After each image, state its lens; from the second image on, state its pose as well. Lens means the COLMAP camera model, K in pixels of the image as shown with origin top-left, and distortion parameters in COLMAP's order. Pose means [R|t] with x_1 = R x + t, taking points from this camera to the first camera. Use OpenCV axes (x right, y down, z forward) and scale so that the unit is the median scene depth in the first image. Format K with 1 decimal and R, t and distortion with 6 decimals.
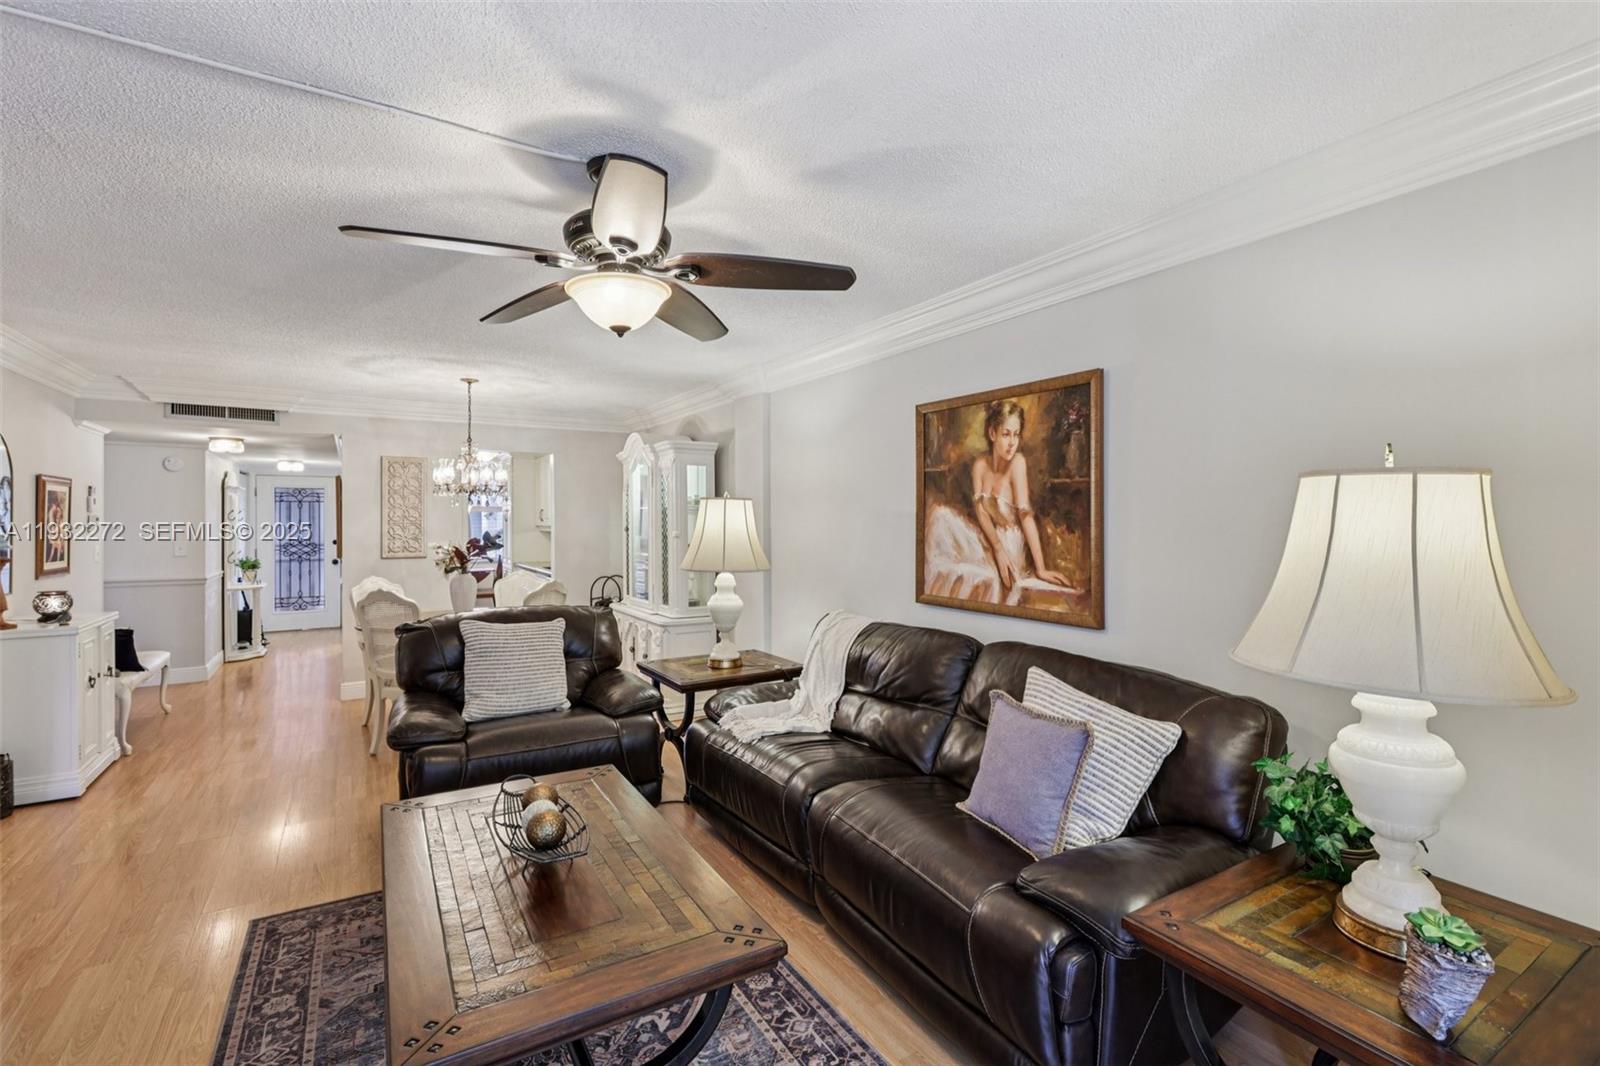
lens RADIAL K [[716.5, 0, 791.8], [0, 716.5, 520.1], [0, 0, 1]] dist [-0.004298, 0.003766]
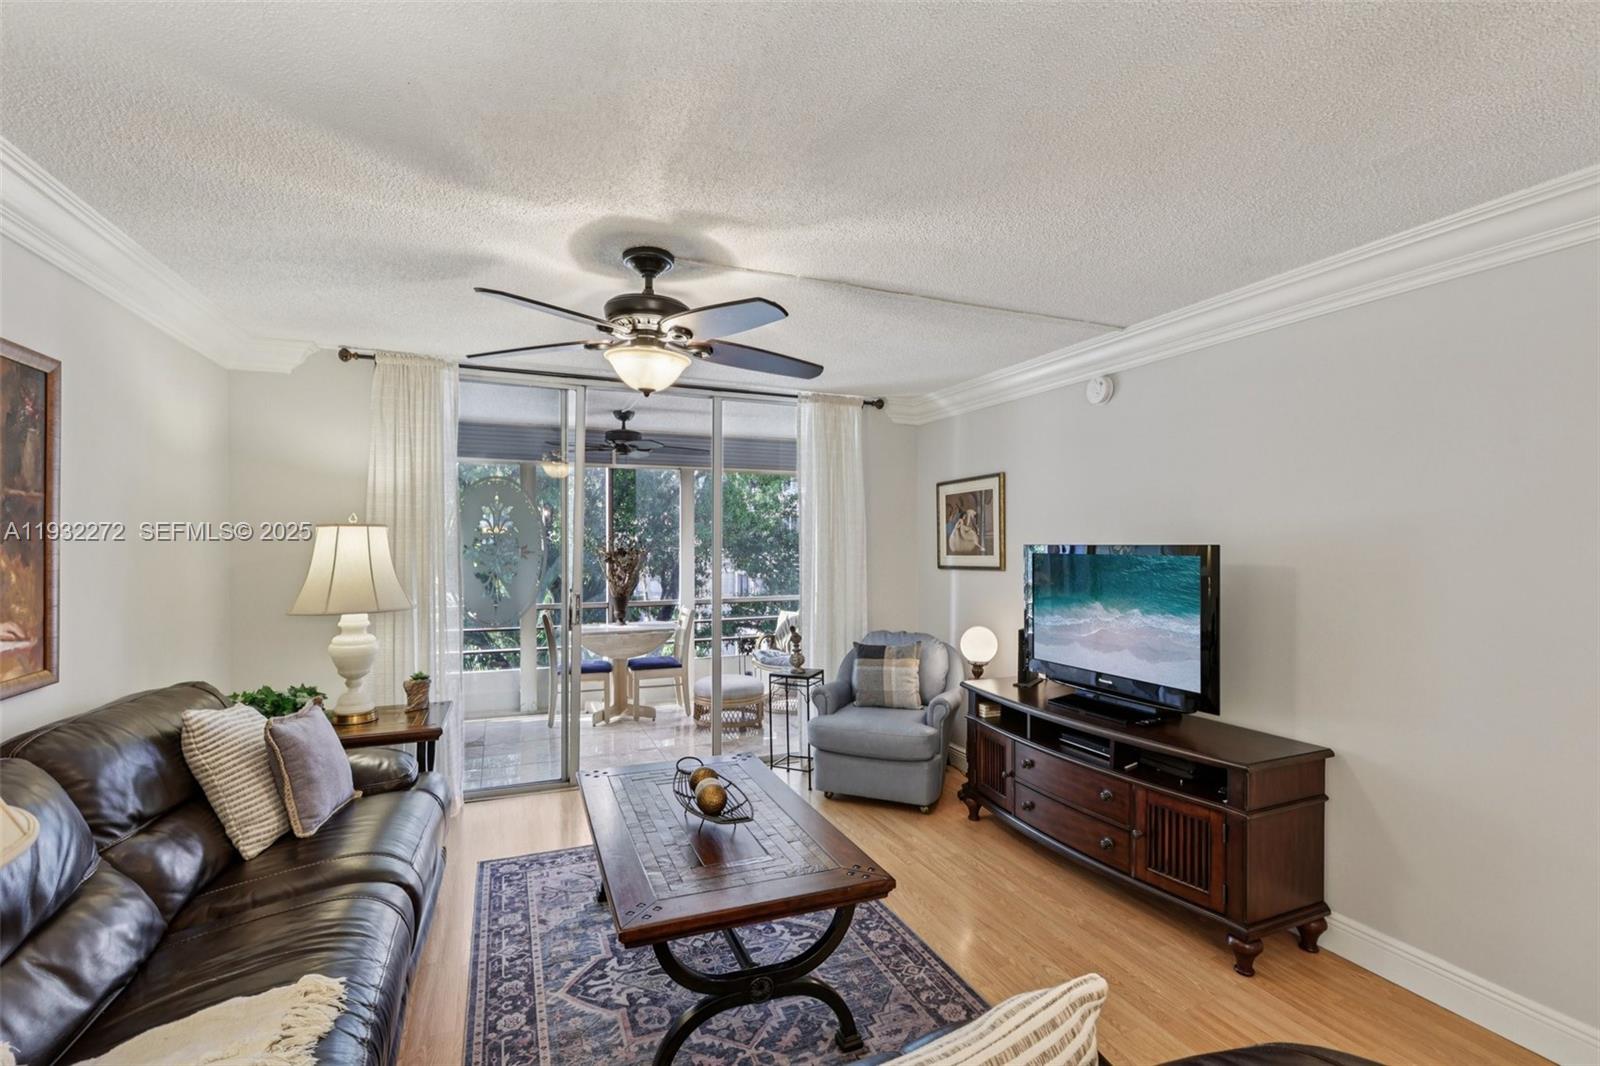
lens RADIAL K [[716.5, 0, 808.7], [0, 716.5, 547.9], [0, 0, 1]] dist [-0.004298, 0.003766]
pose [[-0.989816, -0.005154, 0.142262, -0.455864], [-0.004094, 0.999962, 0.007742, -0.008367], [-0.142296, 0.007081, -0.989799, 1.441635]]
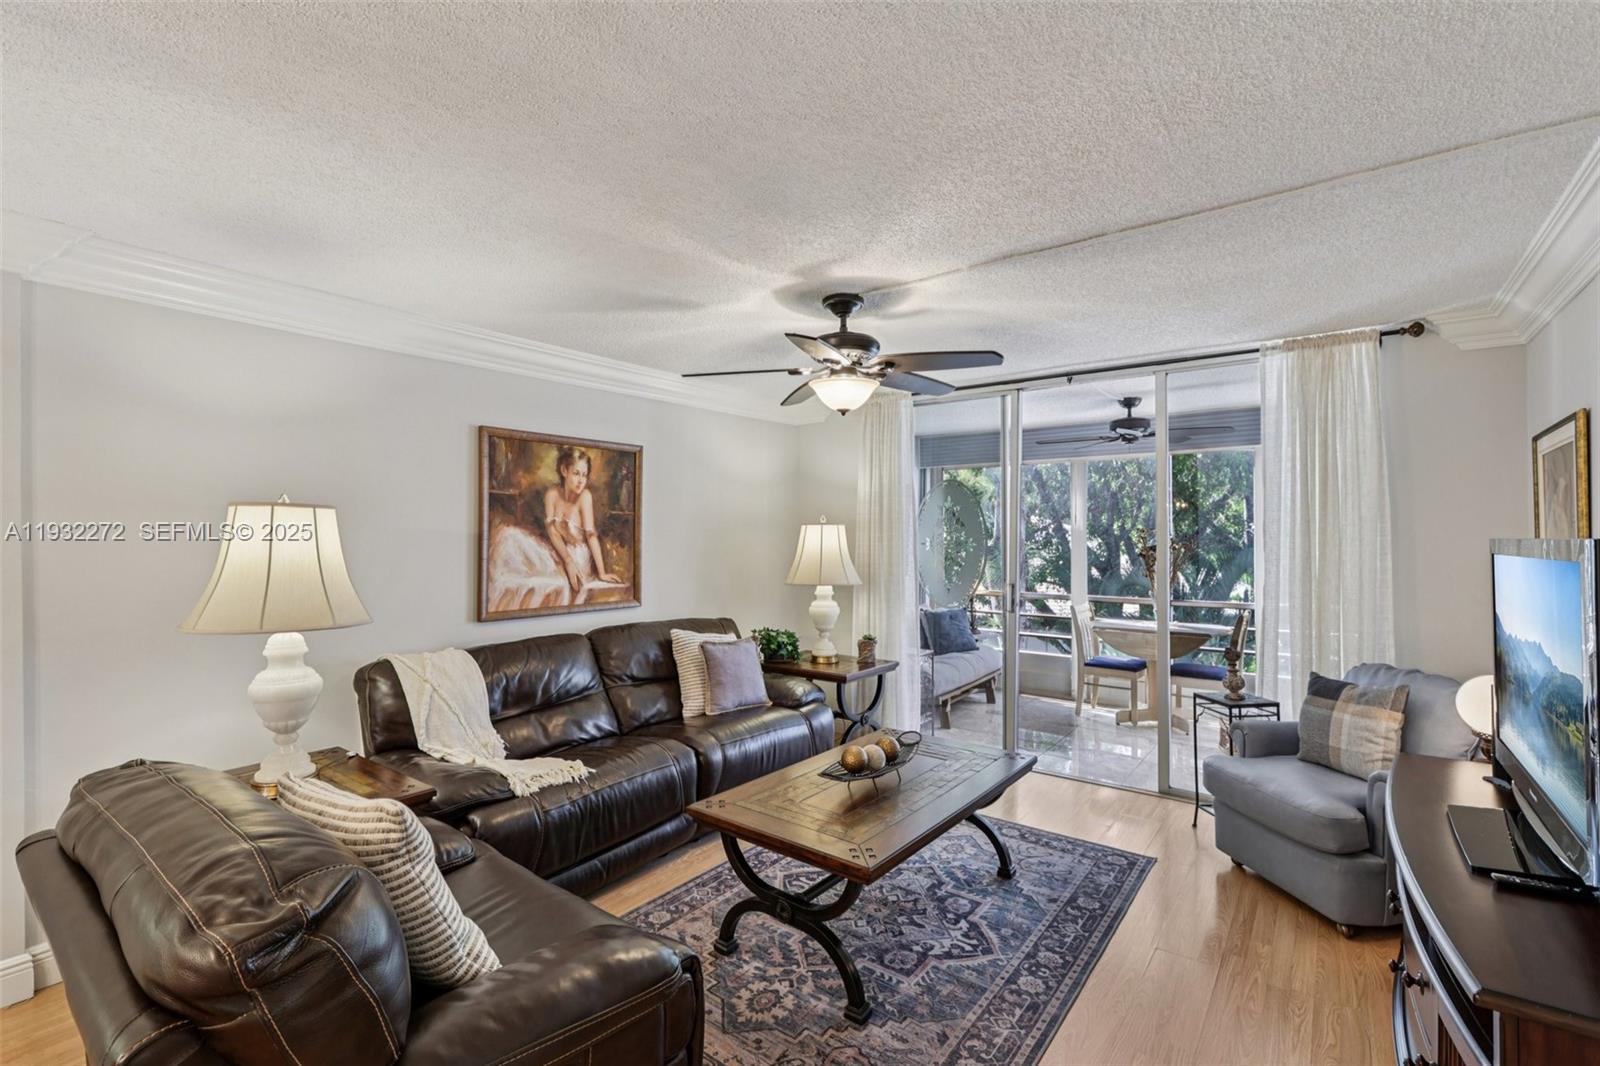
lens RADIAL K [[716.5, 0, 802.6], [0, 716.5, 523.6], [0, 0, 1]] dist [-0.004298, 0.003766]
pose [[-0.370832, 0.013924, 0.928596, -1.047648], [-0.000576, 0.999884, -0.015223, -0.008836], [-0.928700, -0.006180, -0.370780, 1.080640]]
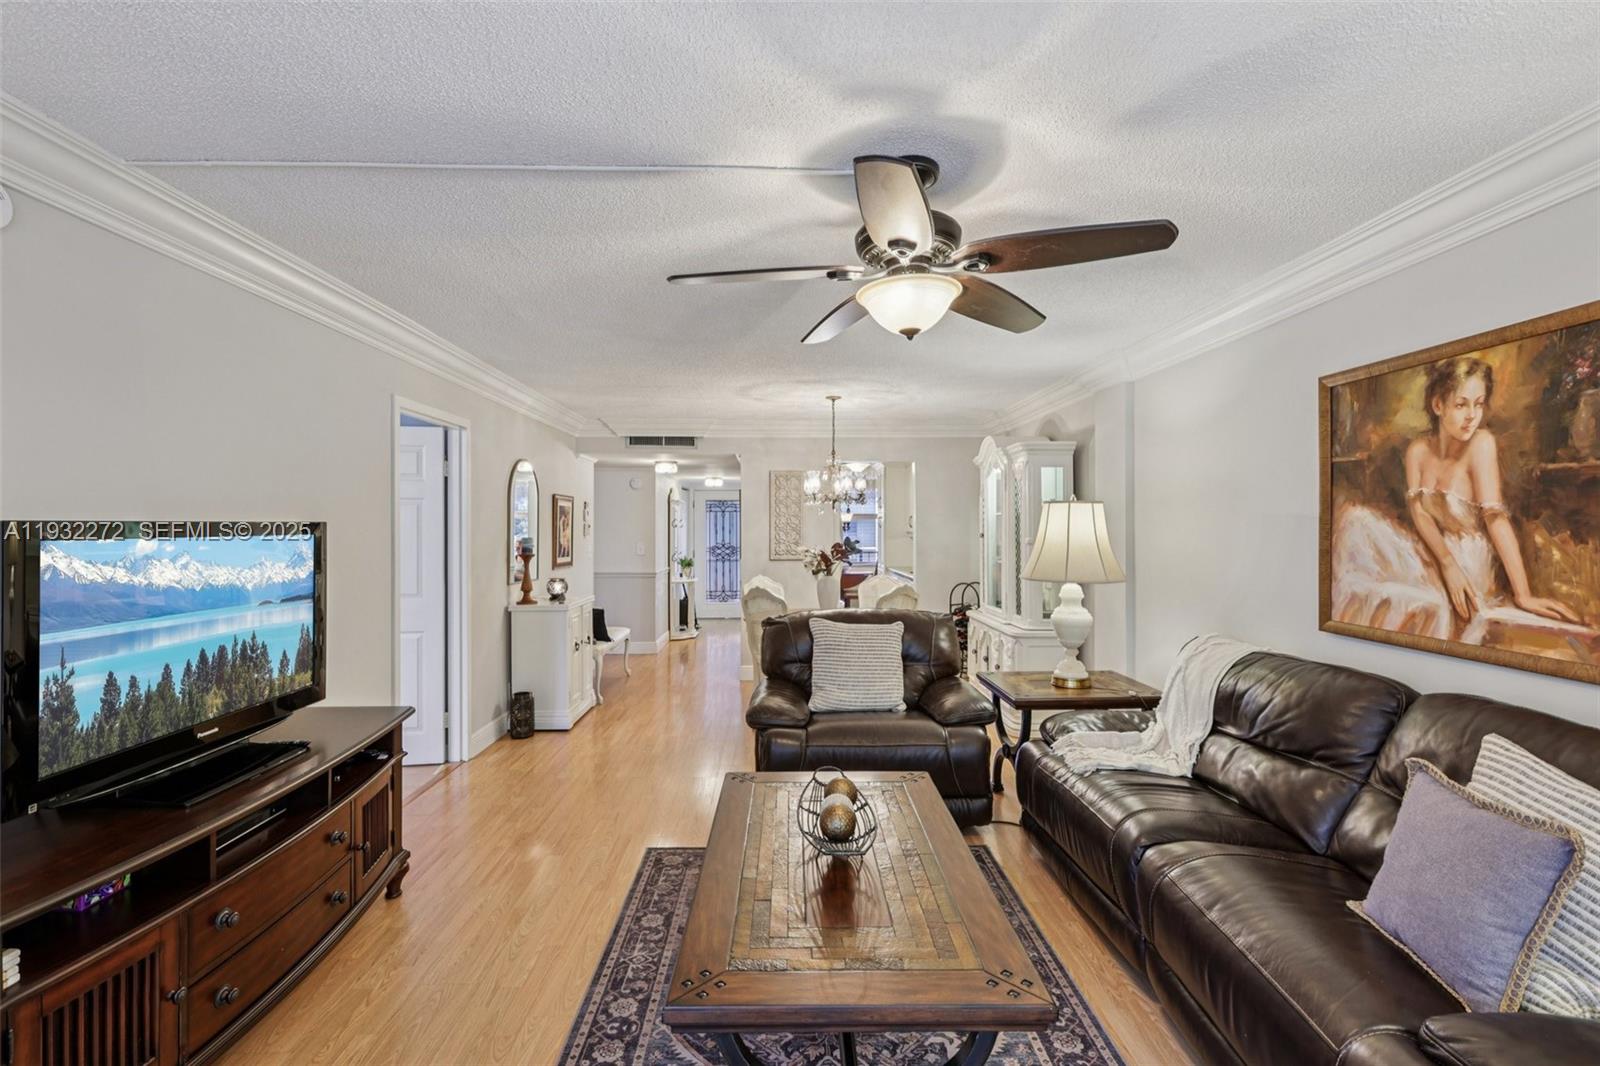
lens RADIAL K [[716.5, 0, 796.2], [0, 716.5, 529.0], [0, 0, 1]] dist [-0.004298, 0.003766]
pose [[0.865879, -0.000953, -0.500253, 0.079505], [0.002891, 0.999991, 0.003100, 0.000436], [0.500245, -0.004130, 0.865874, 0.043808]]
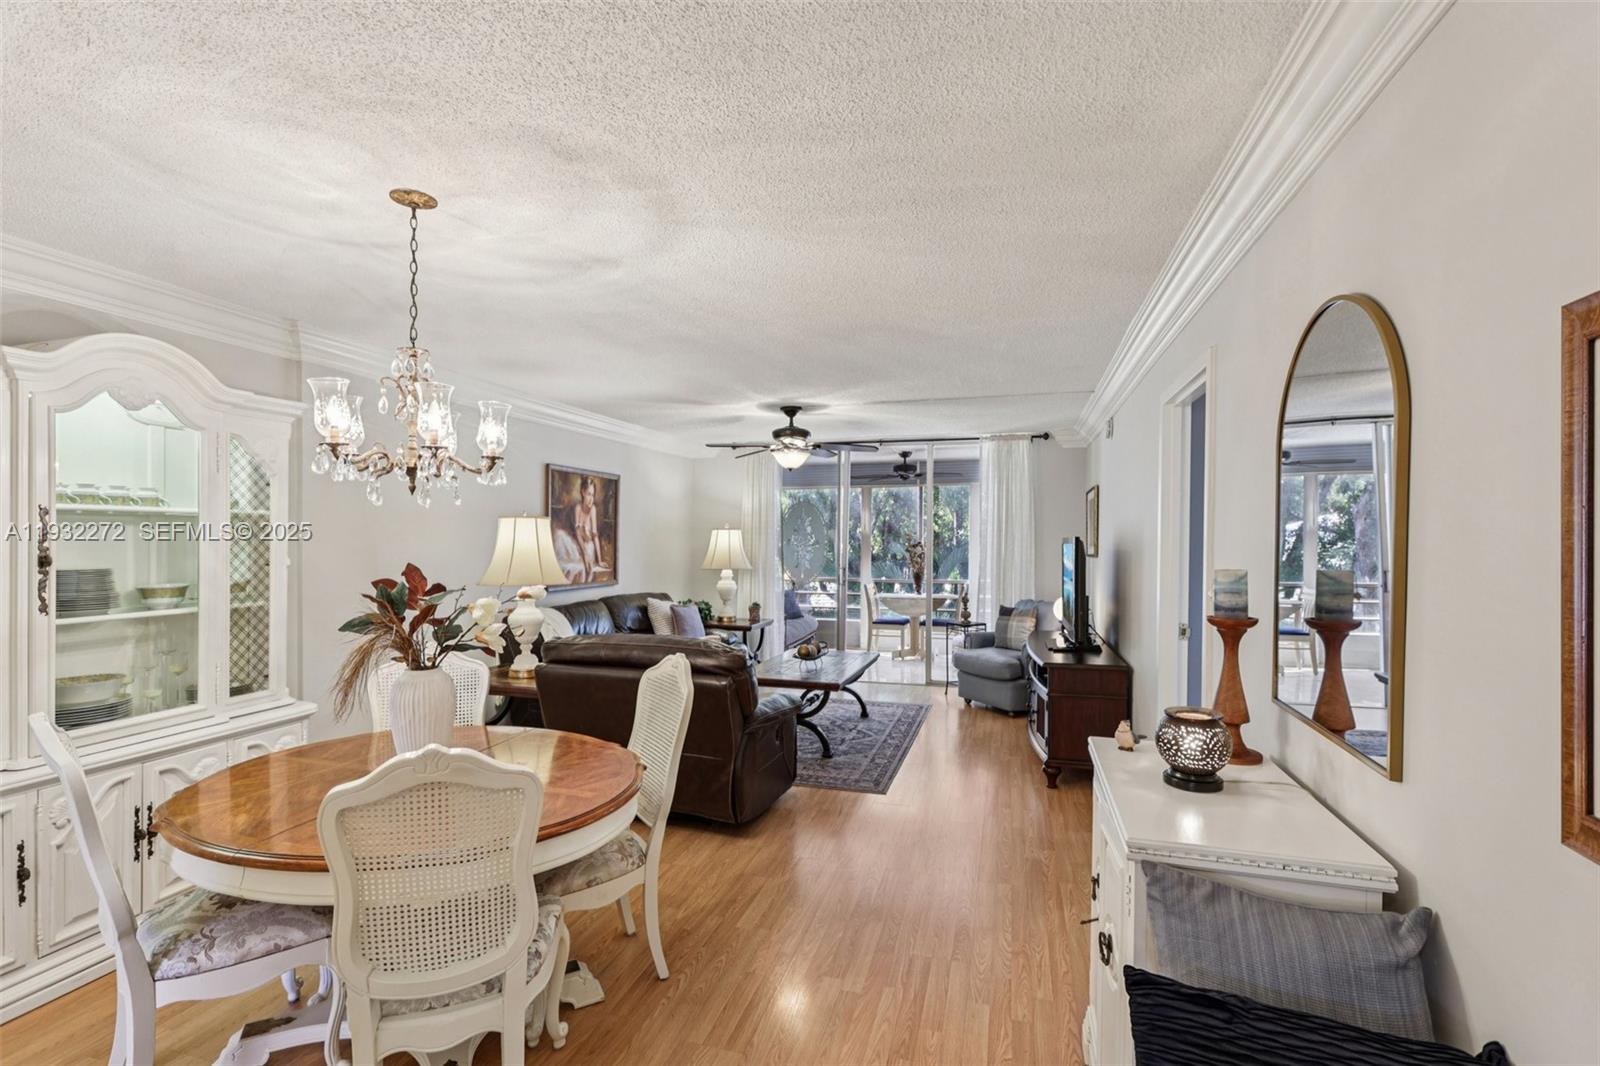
lens RADIAL K [[716.5, 0, 814.6], [0, 716.5, 538.6], [0, 0, 1]] dist [-0.004298, 0.003766]
pose [[-0.684342, -0.003462, 0.729153, -1.516949], [-0.004918, 0.999988, 0.000132, -0.002634], [-0.729144, -0.003496, -0.684351, 1.852489]]
